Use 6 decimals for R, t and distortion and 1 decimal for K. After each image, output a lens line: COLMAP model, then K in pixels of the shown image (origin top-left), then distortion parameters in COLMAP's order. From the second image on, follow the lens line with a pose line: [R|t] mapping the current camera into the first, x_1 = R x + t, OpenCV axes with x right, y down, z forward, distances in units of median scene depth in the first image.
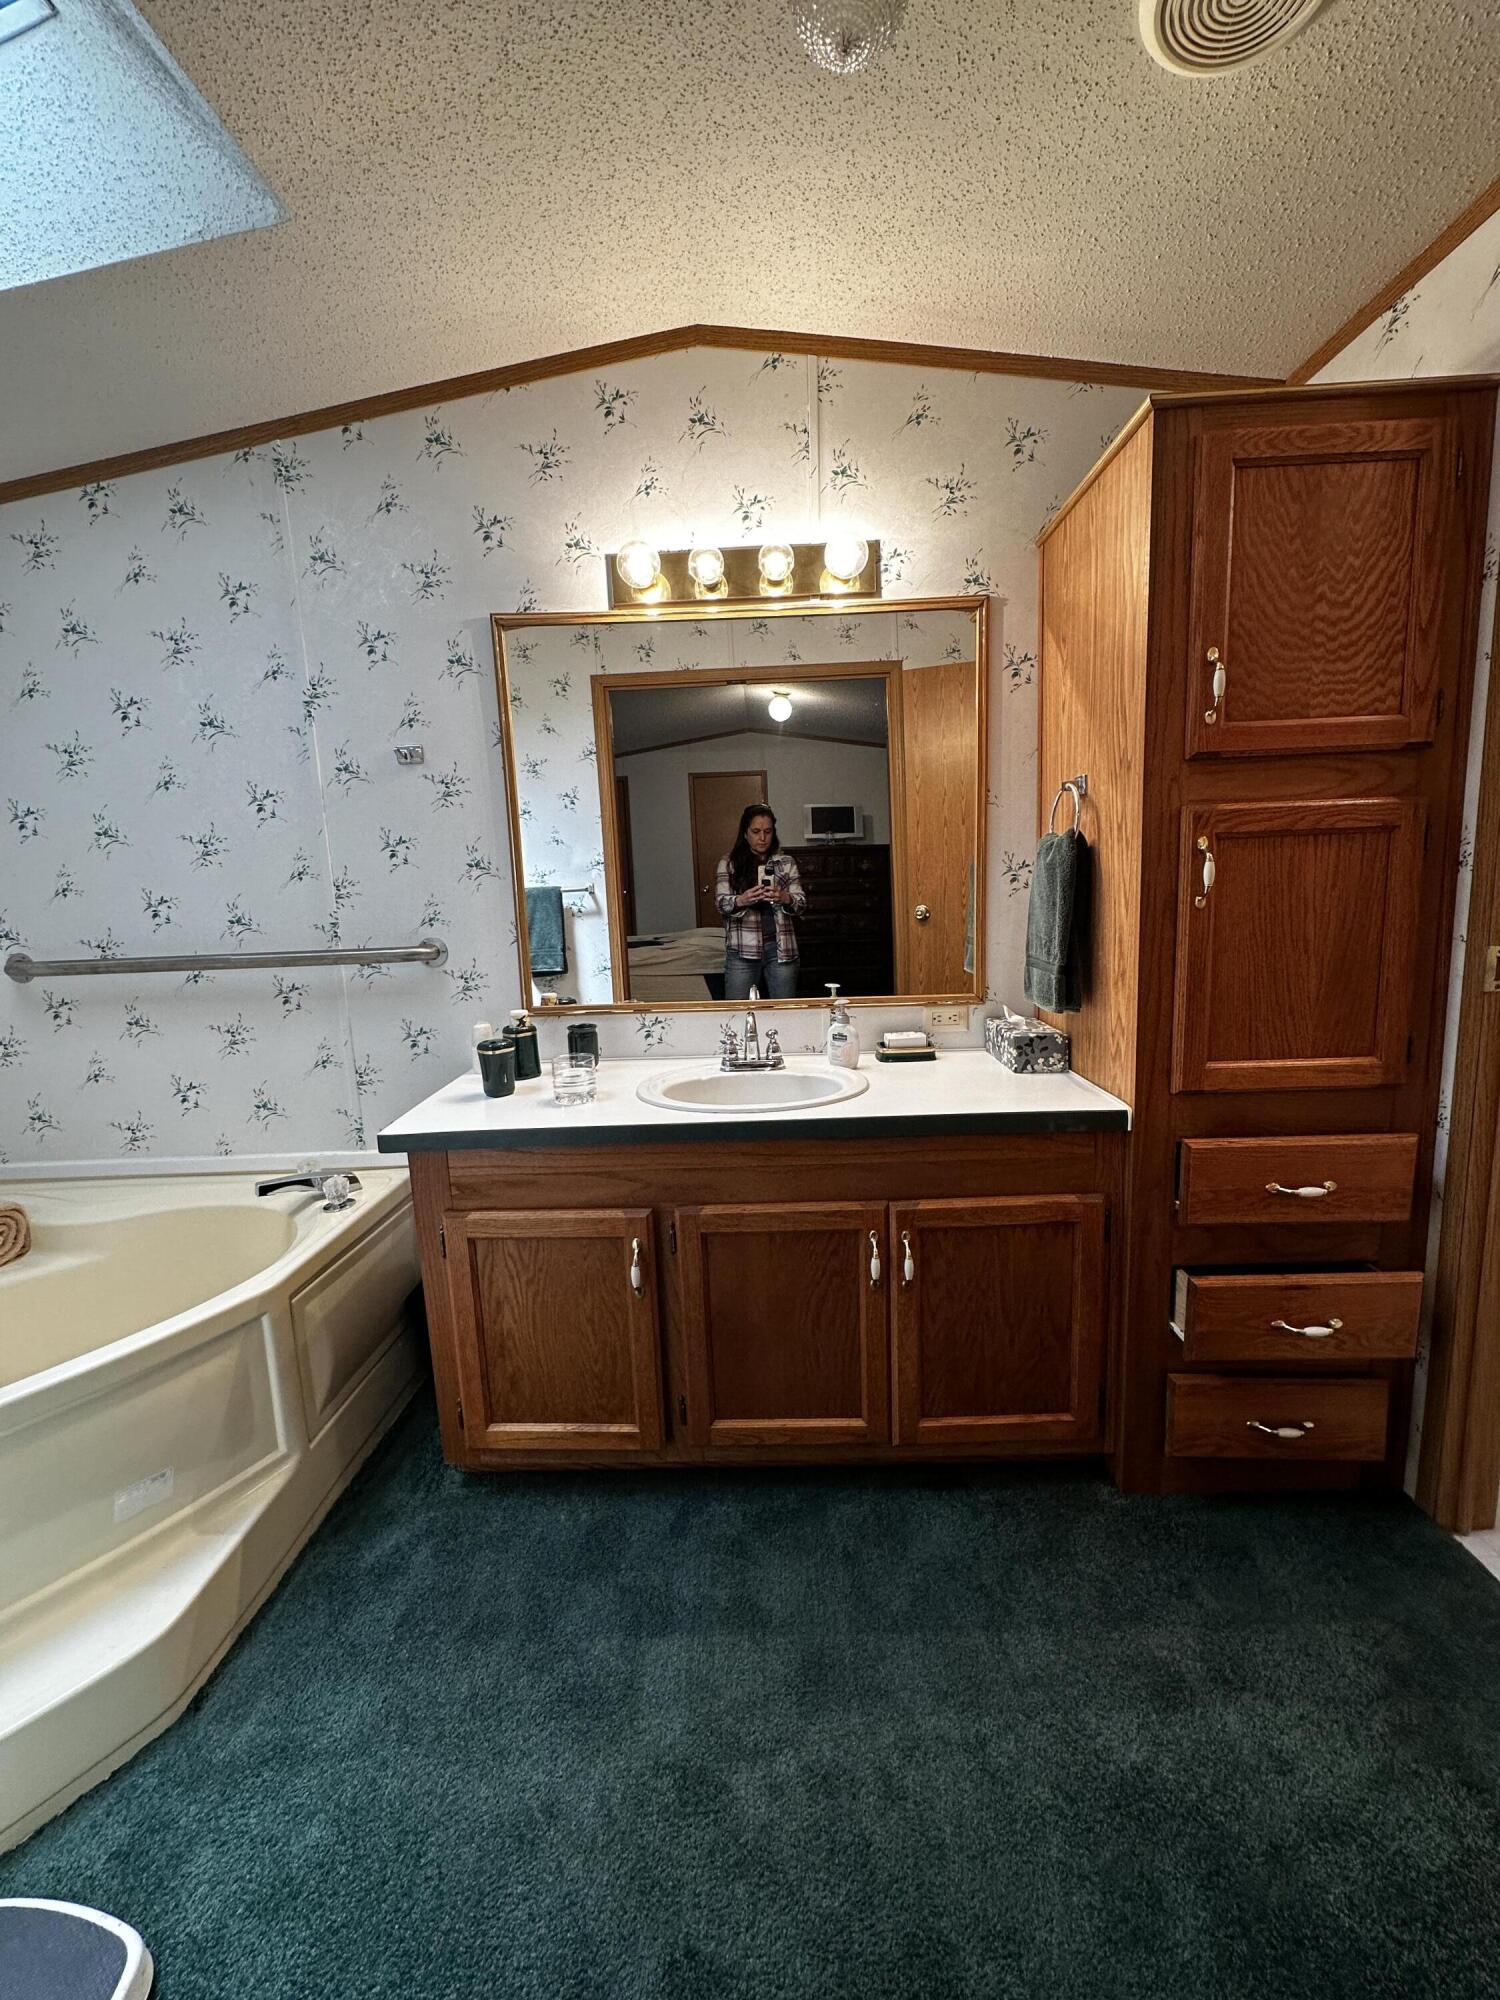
lens RADIAL K [[795.7, 0, 750.7], [0, 795.7, 997.1], [0, 0, 1]] dist [-0.006453, 0.001401]
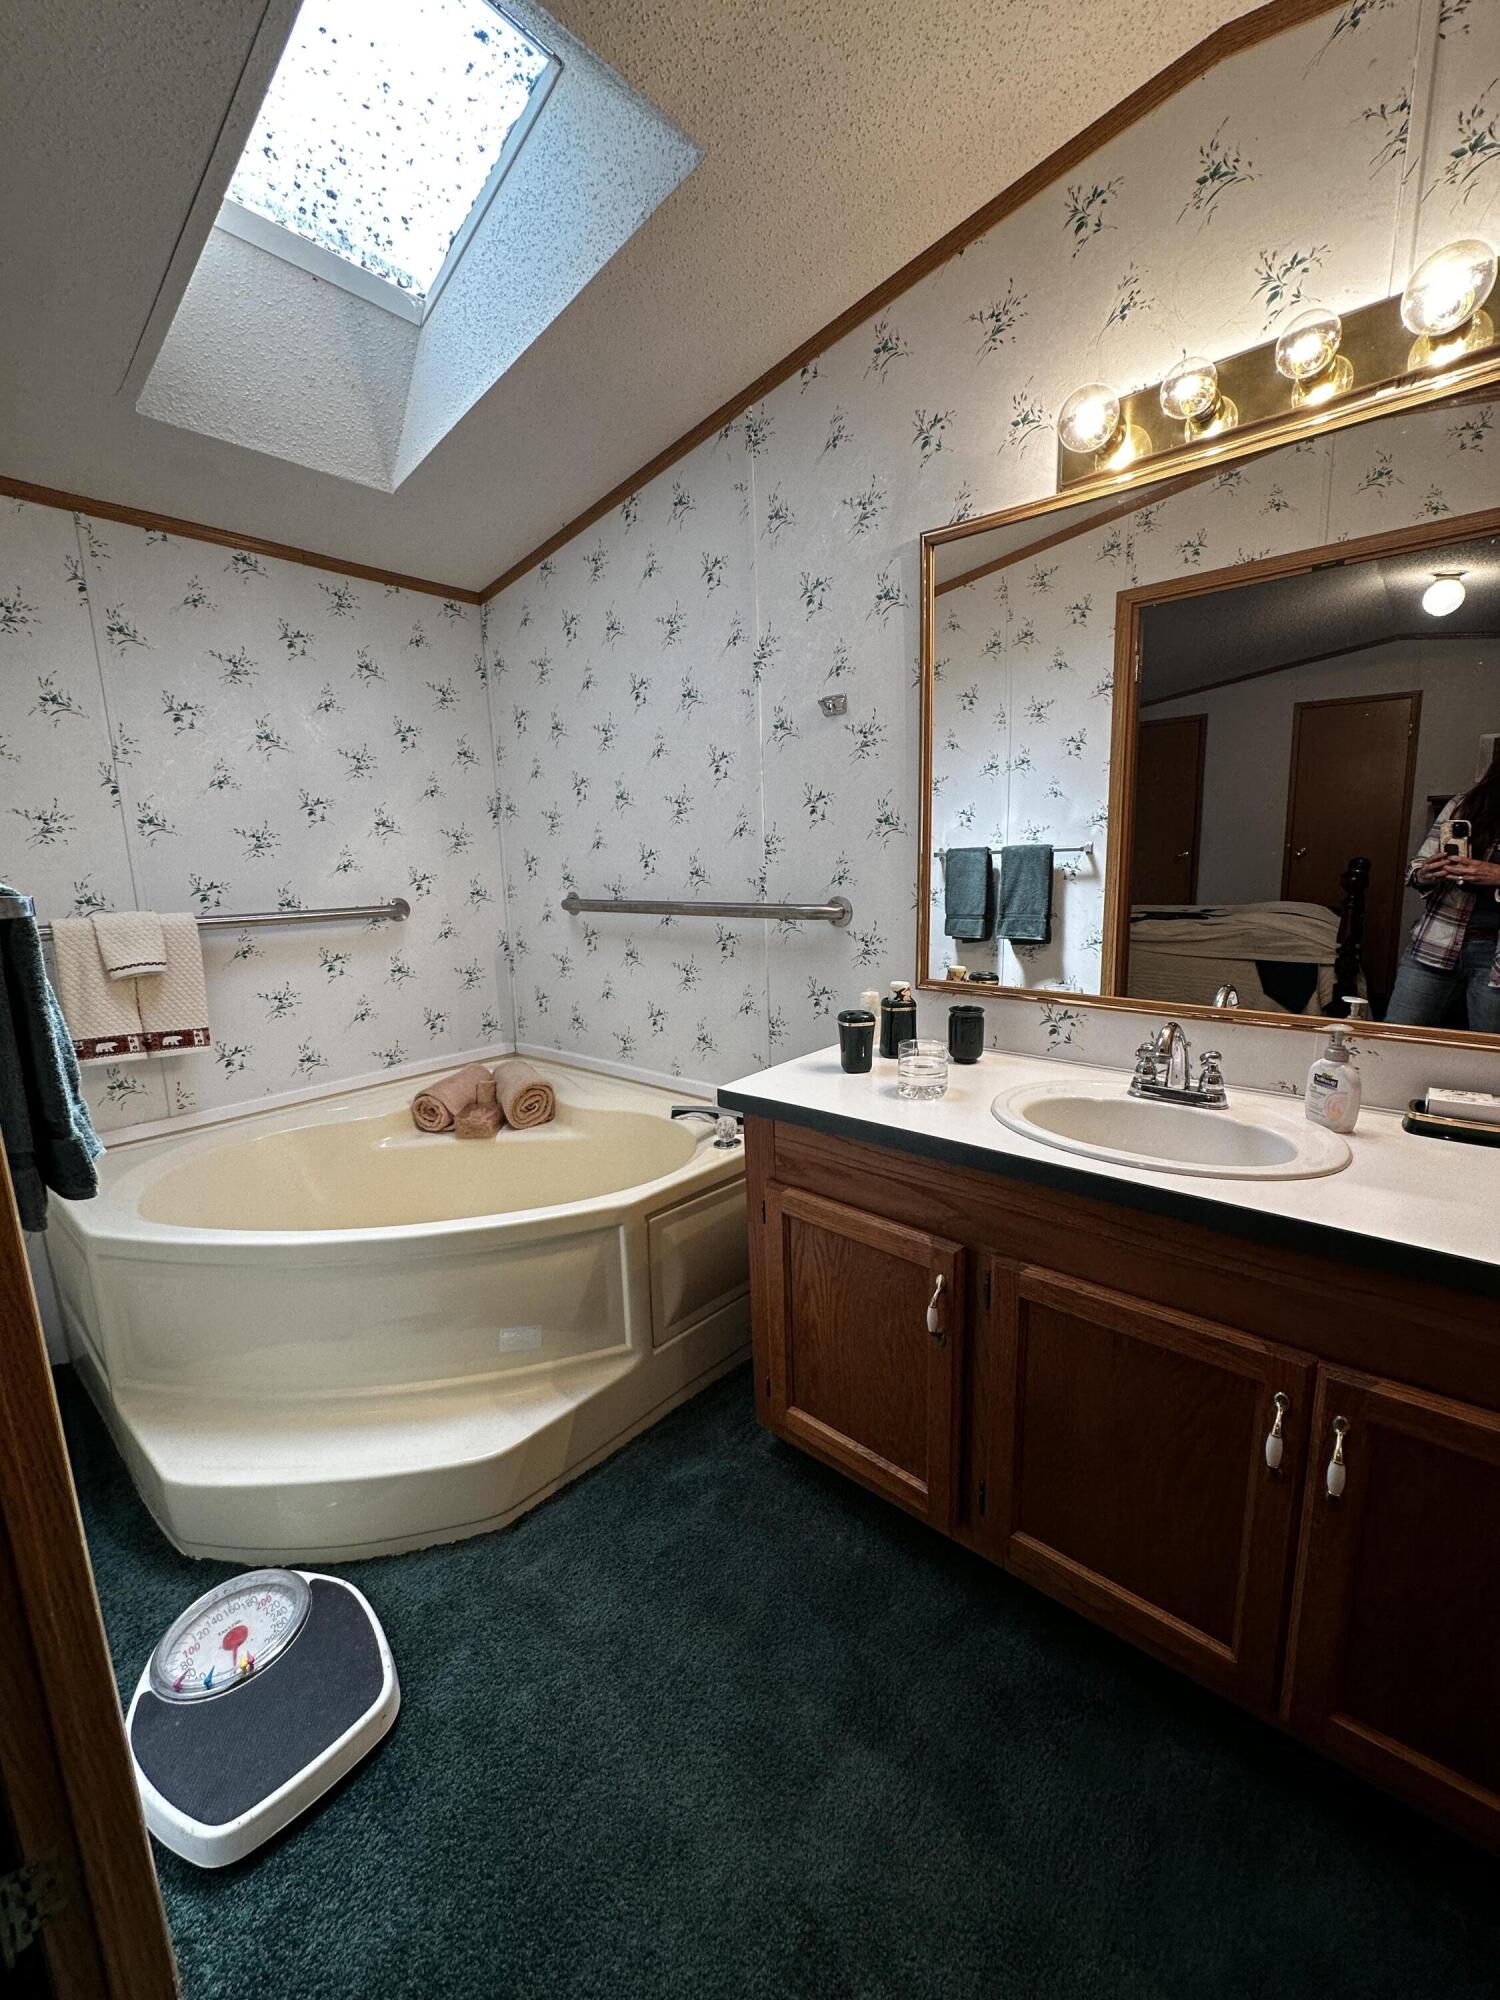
lens RADIAL K [[795.7, 0, 750.4], [0, 795.7, 997.0], [0, 0, 1]] dist [-0.006453, 0.001401]
pose [[0.767567, 0.130836, -0.627474, 0.152410], [-0.099133, 0.991398, 0.085454, -0.027601], [0.633257, -0.003388, 0.773935, 0.196214]]
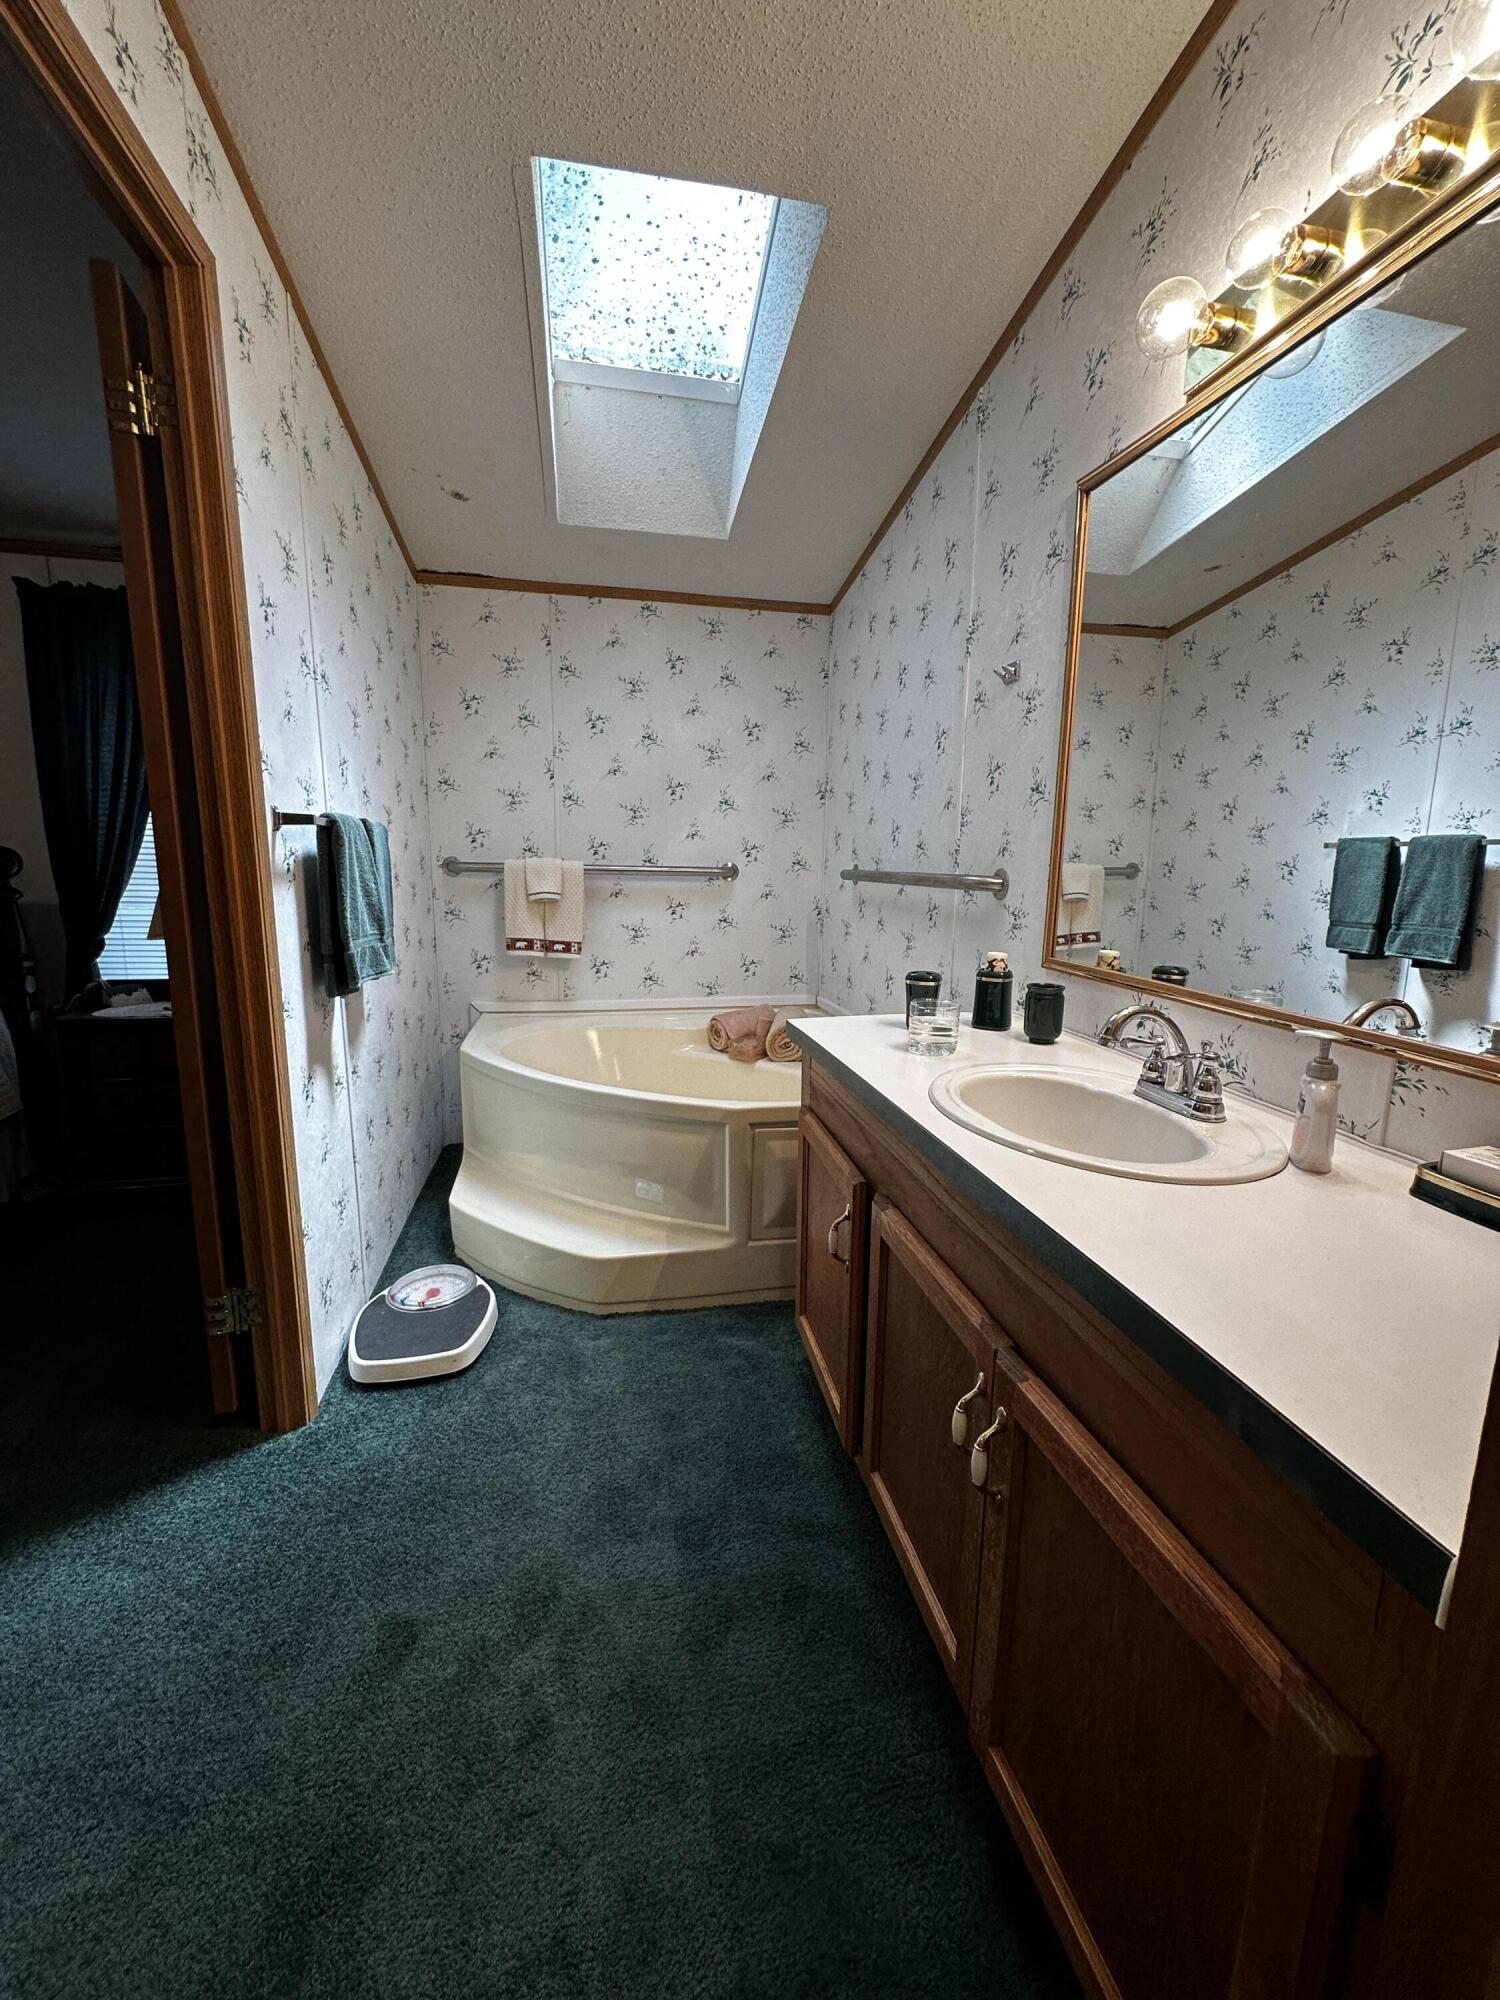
lens RADIAL K [[795.7, 0, 749.2], [0, 795.7, 996.2], [0, 0, 1]] dist [-0.006453, 0.001401]
pose [[0.218410, 0.208331, -0.953360, 0.514856], [-0.169844, 0.970151, 0.173090, -0.043561], [0.960963, 0.124118, 0.247274, 0.536584]]
